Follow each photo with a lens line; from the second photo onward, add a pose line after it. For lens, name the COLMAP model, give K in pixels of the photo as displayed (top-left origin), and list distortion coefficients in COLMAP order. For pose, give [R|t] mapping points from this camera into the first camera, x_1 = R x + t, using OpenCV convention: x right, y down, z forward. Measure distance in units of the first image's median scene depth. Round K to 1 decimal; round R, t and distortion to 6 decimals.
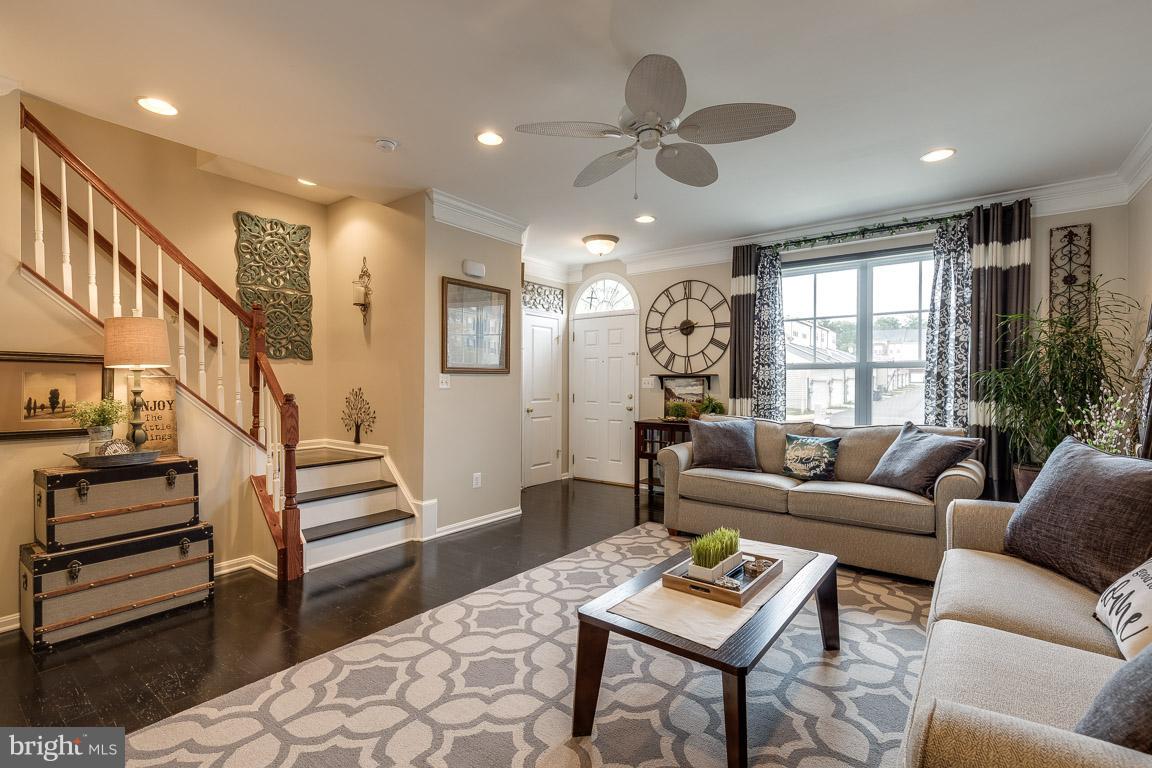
lens RADIAL K [[521.5, 0, 569.5], [0, 521.5, 385.0], [0, 0, 1]] dist [0.011077, -0.001020]
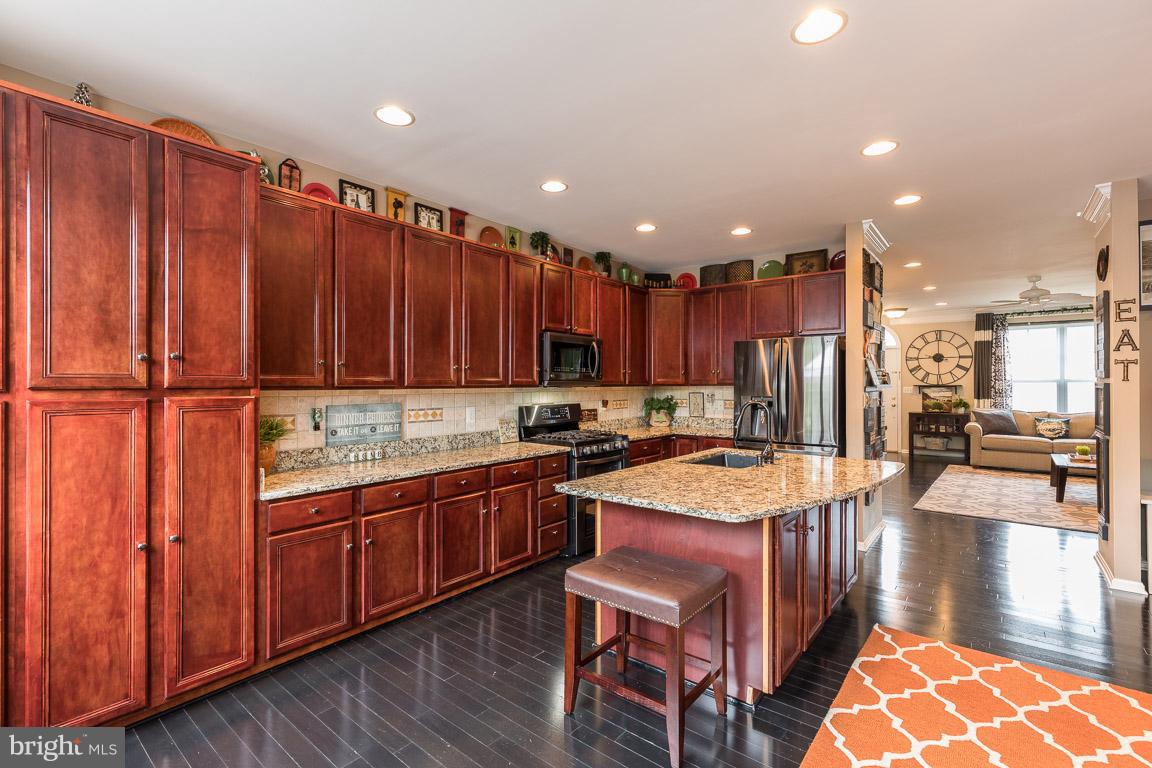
lens RADIAL K [[521.5, 0, 579.6], [0, 521.5, 382.0], [0, 0, 1]] dist [0.011077, -0.001020]
pose [[0.999794, -0.006619, -0.019169, -1.184709], [0.006487, 0.999955, -0.006914, -0.033462], [0.019214, 0.006788, 0.999792, -0.954103]]
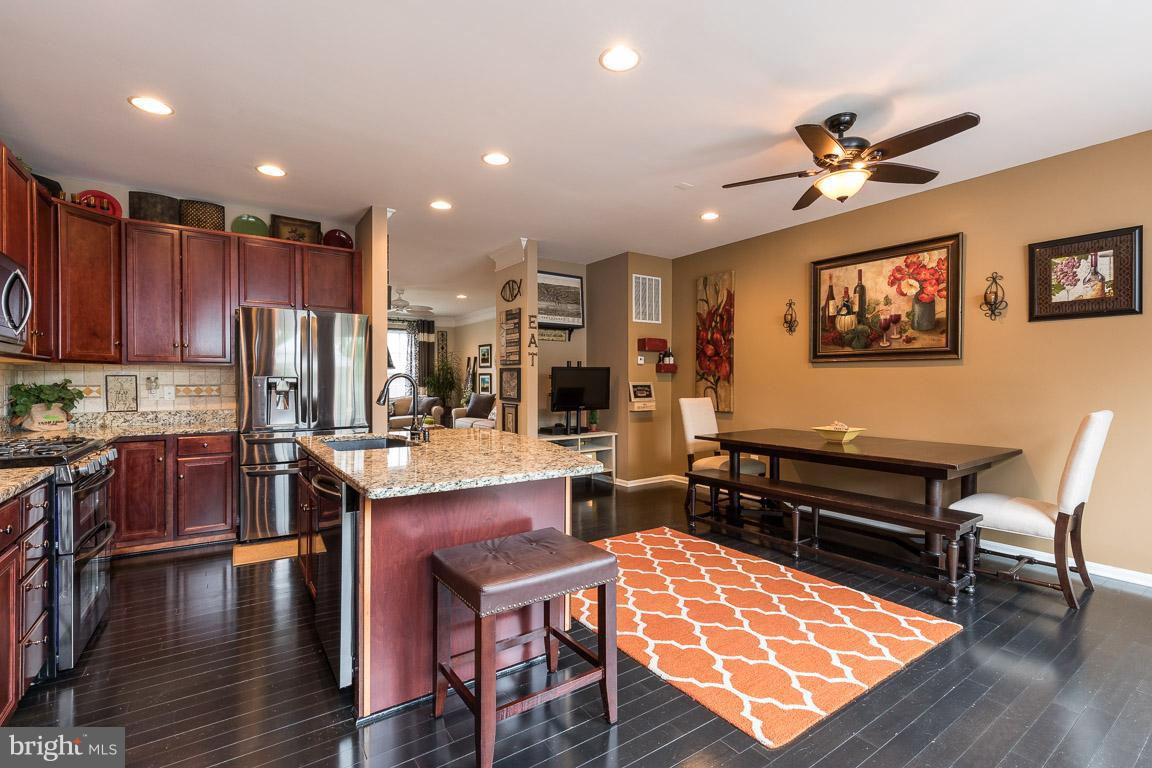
lens RADIAL K [[521.5, 0, 575.0], [0, 521.5, 385.8], [0, 0, 1]] dist [0.011077, -0.001020]
pose [[0.311667, -0.010835, 0.950130, -1.529256], [0.004497, 0.999941, 0.009928, -0.000620], [-0.950181, 0.001178, 0.311697, -0.632451]]
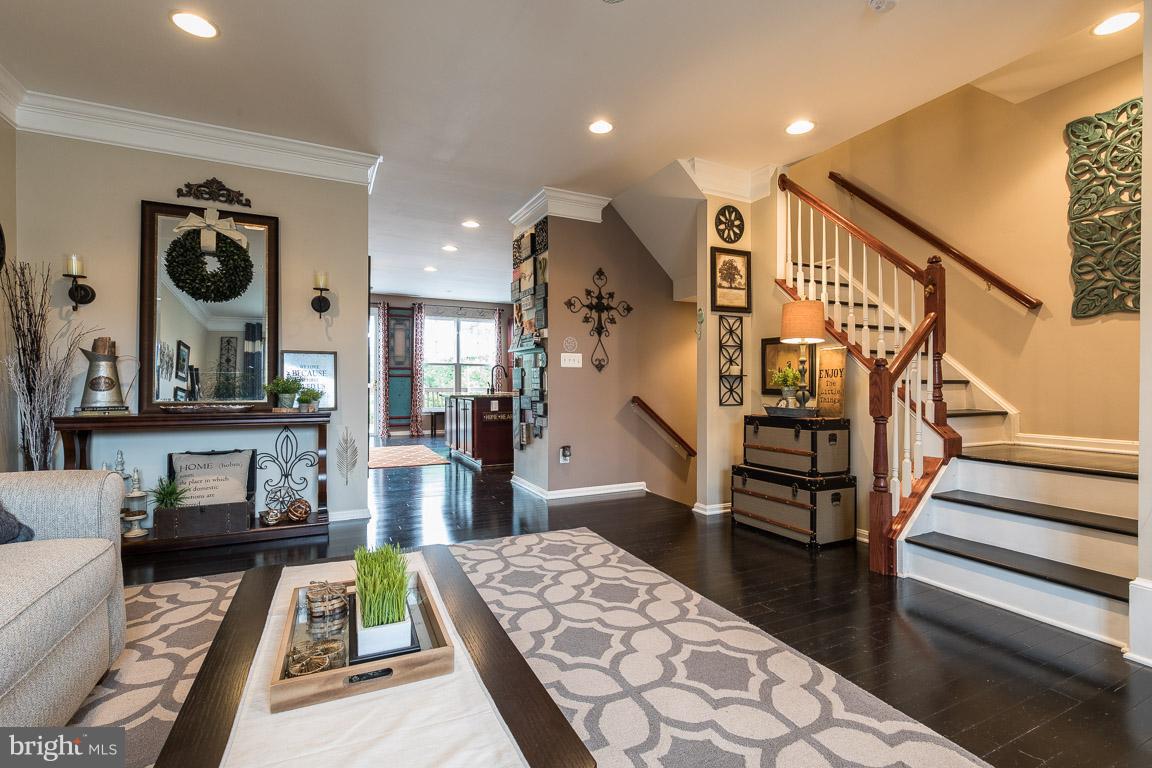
lens RADIAL K [[510.1, 0, 578.1], [0, 510.1, 384.4], [0, 0, 1]] dist [0.003834, -0.000016]
pose [[-0.438909, -0.003738, -0.898524, 0.328146], [-0.006595, 0.999978, -0.000938, 0.048493], [0.898507, 0.005514, -0.438924, 0.686907]]
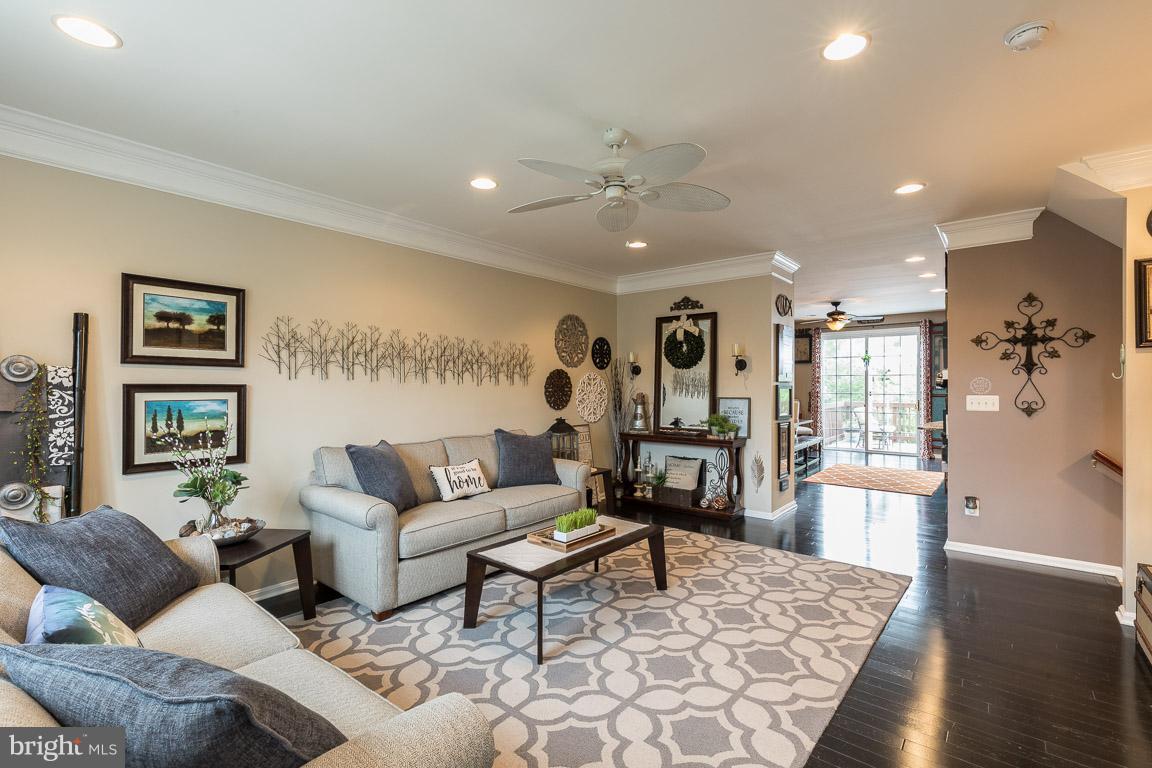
lens RADIAL K [[521.5, 0, 581.4], [0, 521.5, 387.1], [0, 0, 1]] dist [0.011077, -0.001020]
pose [[-0.999803, -0.000634, 0.019820, 0.115421], [-0.000469, 0.999965, 0.008337, -0.039001], [-0.019825, 0.008326, -0.999769, 1.196514]]
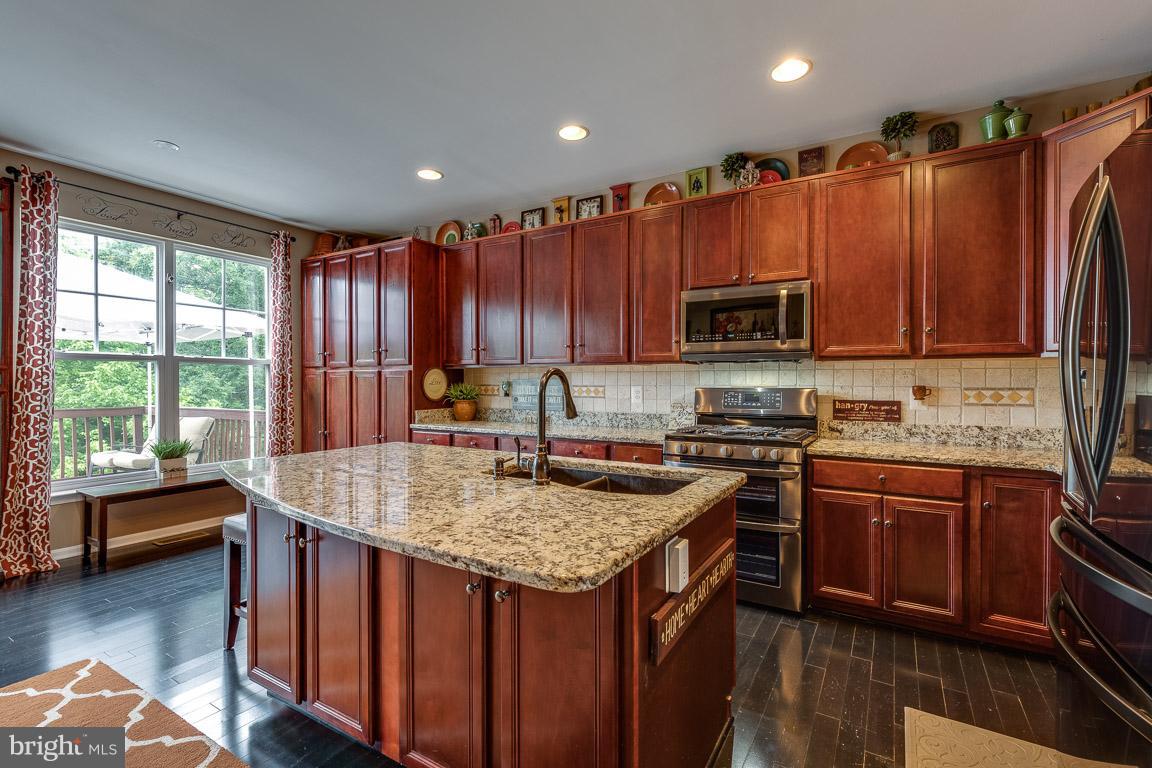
lens RADIAL K [[521.5, 0, 572.3], [0, 521.5, 382.4], [0, 0, 1]] dist [0.011077, -0.001020]
pose [[0.102809, -0.003159, -0.994696, -0.537468], [-0.003372, 0.999988, -0.003524, 0.000243], [0.994695, 0.003717, 0.102798, -0.230054]]
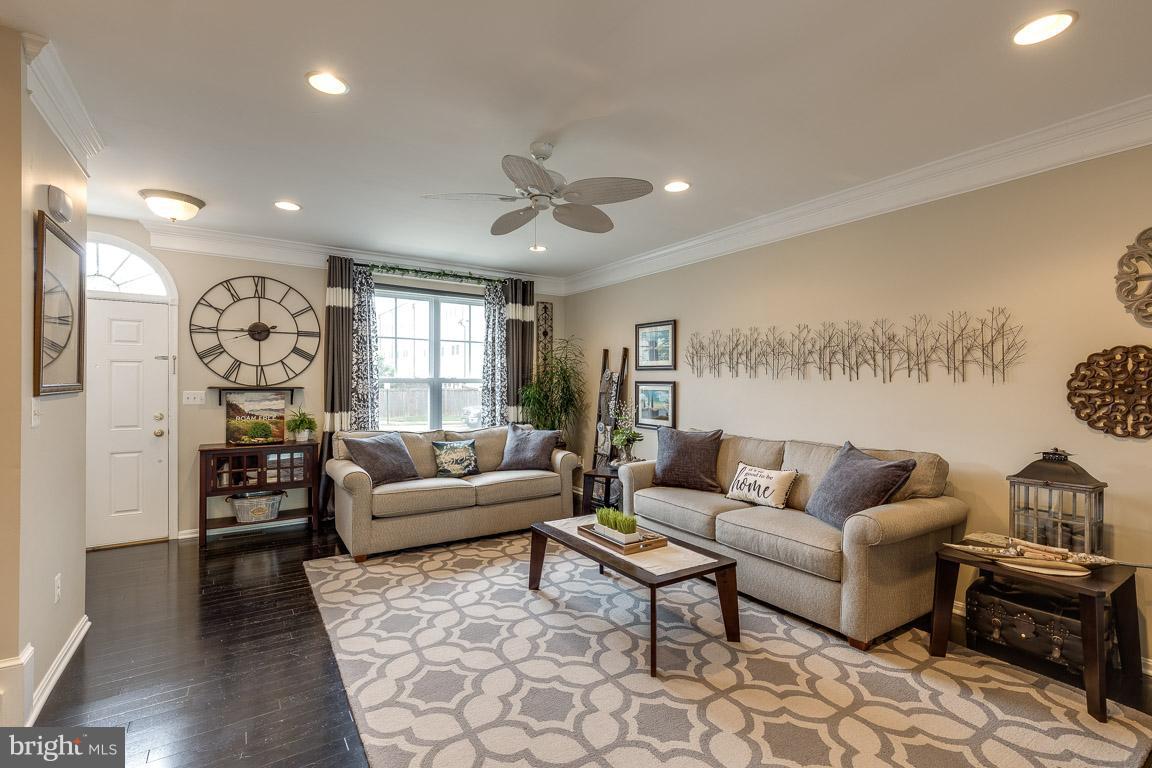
lens RADIAL K [[521.5, 0, 573.4], [0, 521.5, 383.7], [0, 0, 1]] dist [0.011077, -0.001020]
pose [[0.322411, -0.002392, 0.946597, -0.538266], [0.001941, 0.999996, 0.001866, -0.033404], [-0.946598, 0.001236, 0.322414, 0.311350]]
